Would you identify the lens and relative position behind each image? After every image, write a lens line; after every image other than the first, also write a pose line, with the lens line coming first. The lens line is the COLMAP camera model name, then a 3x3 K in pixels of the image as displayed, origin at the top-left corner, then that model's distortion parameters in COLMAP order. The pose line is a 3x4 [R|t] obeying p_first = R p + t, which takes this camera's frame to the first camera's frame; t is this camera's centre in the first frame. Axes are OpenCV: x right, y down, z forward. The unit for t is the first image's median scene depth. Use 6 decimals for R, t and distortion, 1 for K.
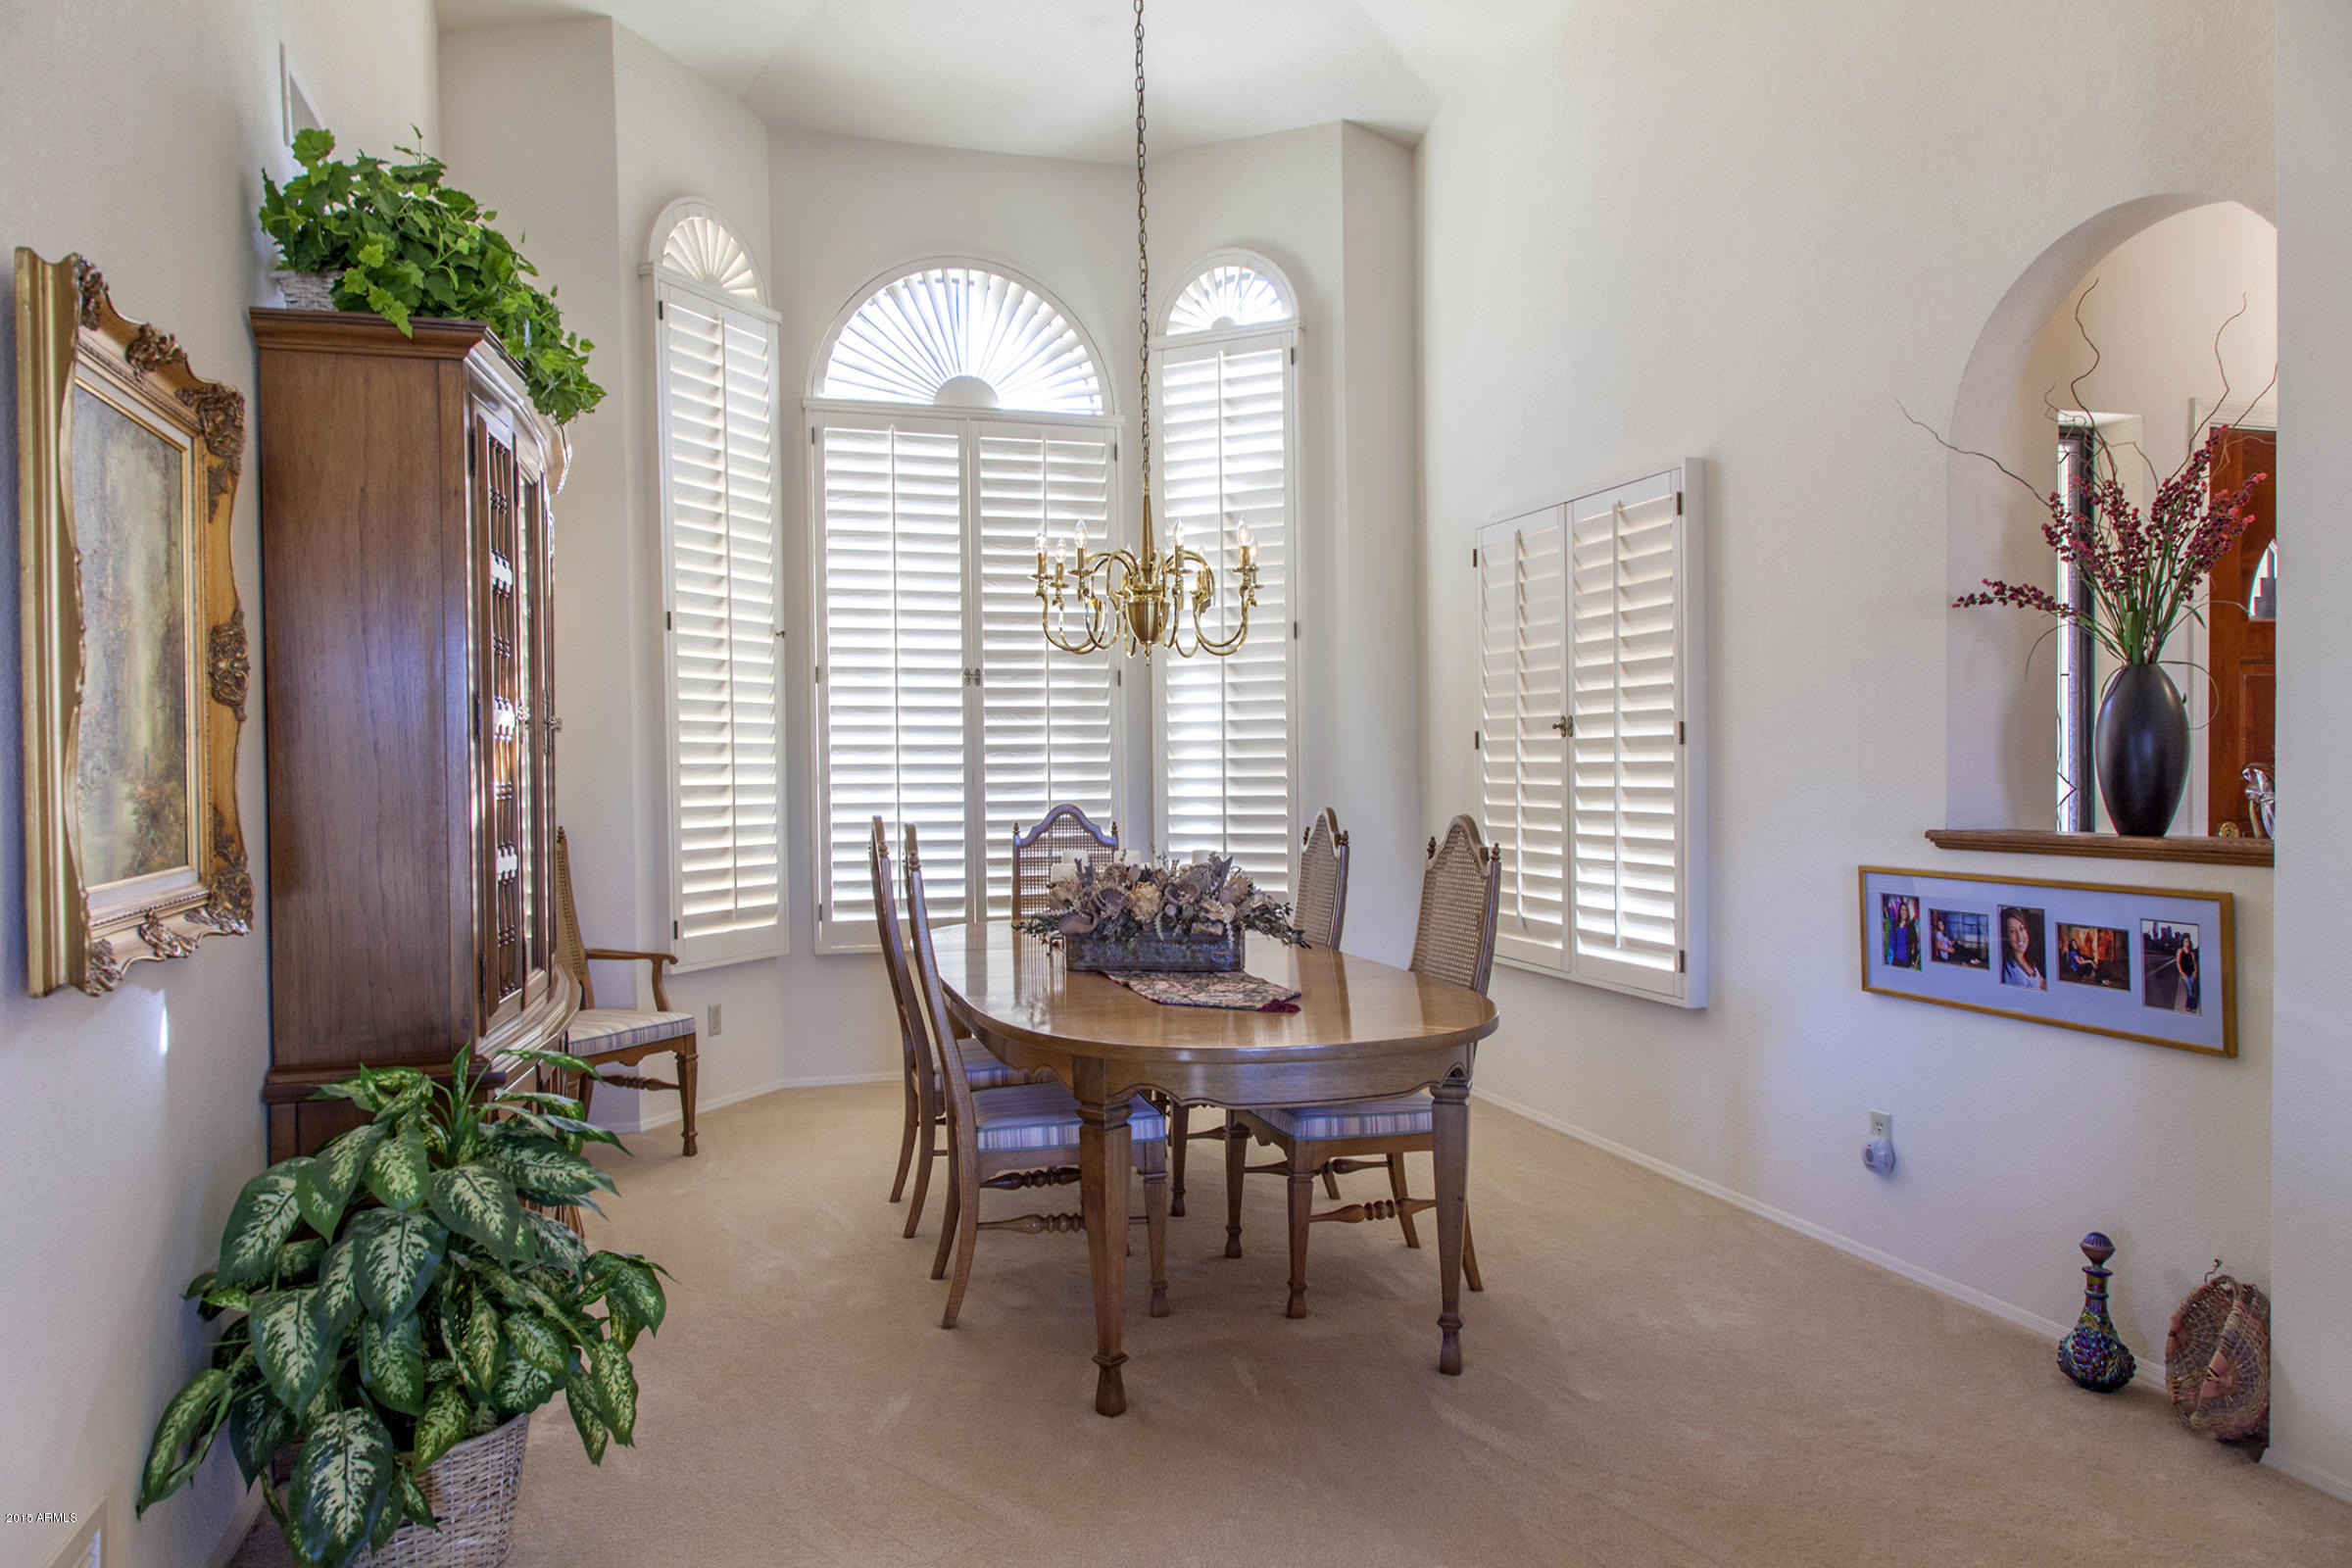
lens RADIAL K [[1564.1, 0, 1157.5], [0, 1564.1, 727.7], [0, 0, 1]] dist [0.016466, 0.000607]
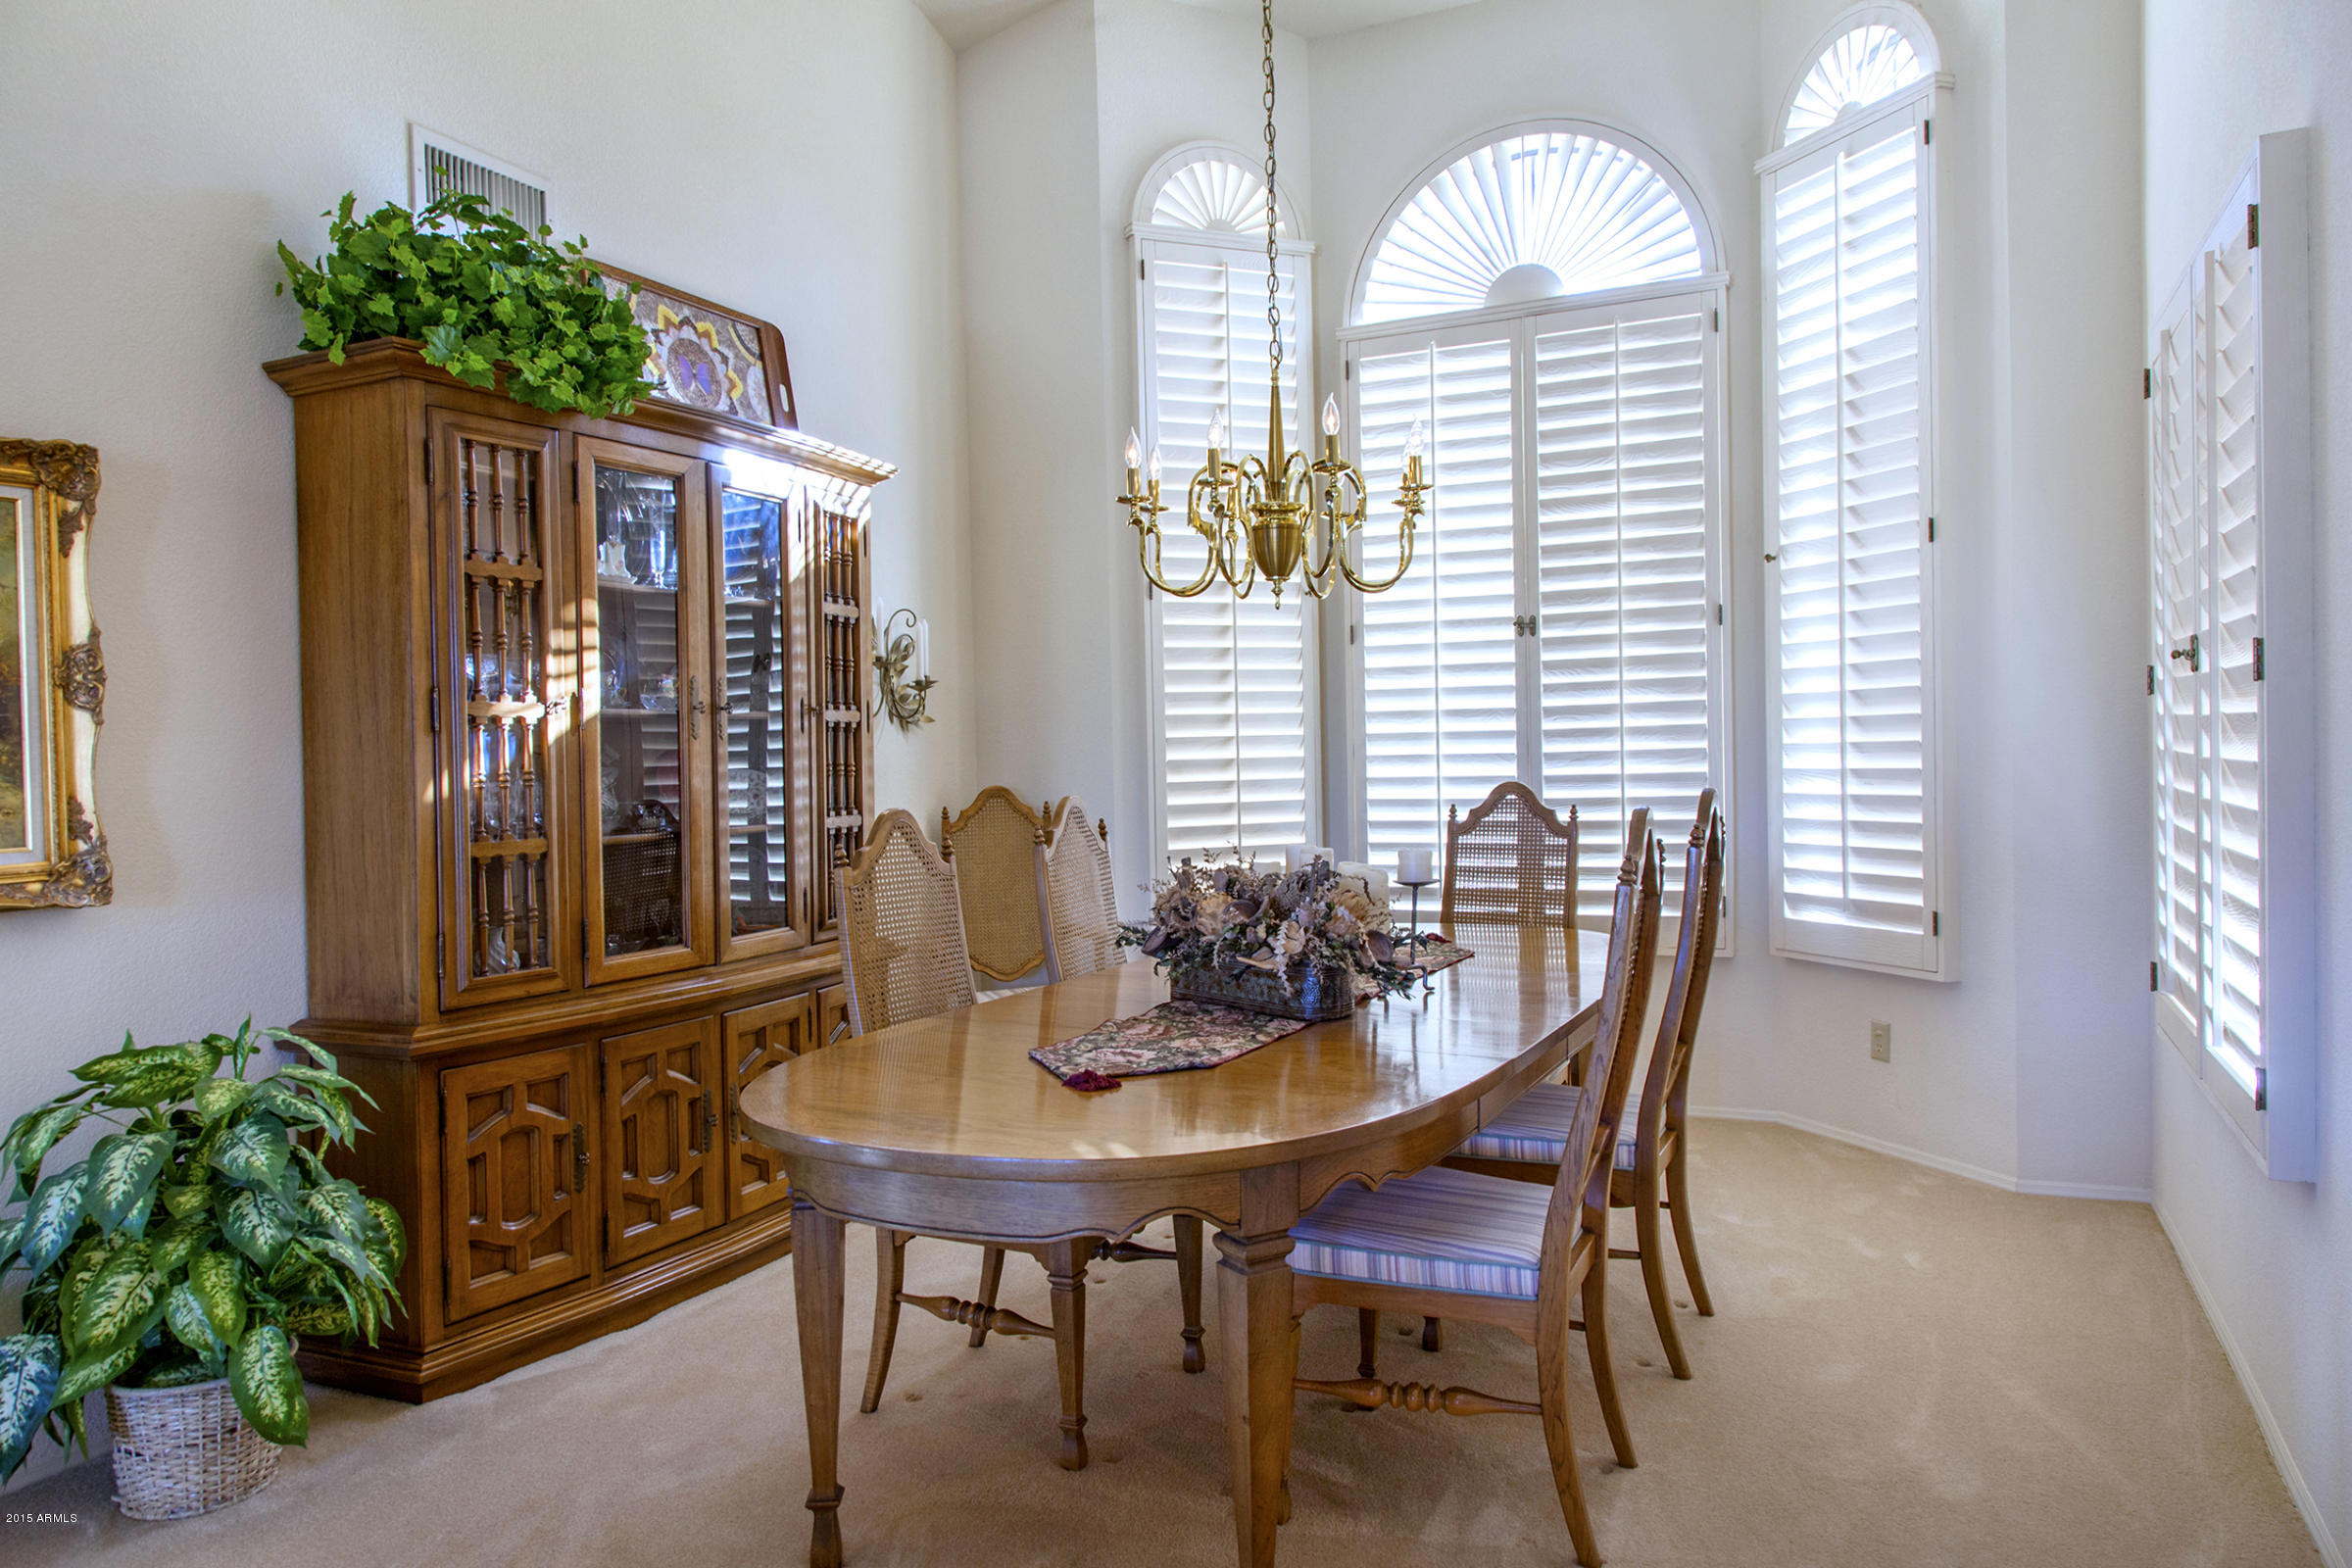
lens RADIAL K [[1564.1, 0, 1157.5], [0, 1564.1, 727.7], [0, 0, 1]] dist [0.016466, 0.000607]
pose [[0.740518, -0.019172, -0.671763, 0.322589], [0.036437, 0.999268, 0.011647, 0.005367], [0.671048, -0.033102, 0.740675, 0.270791]]
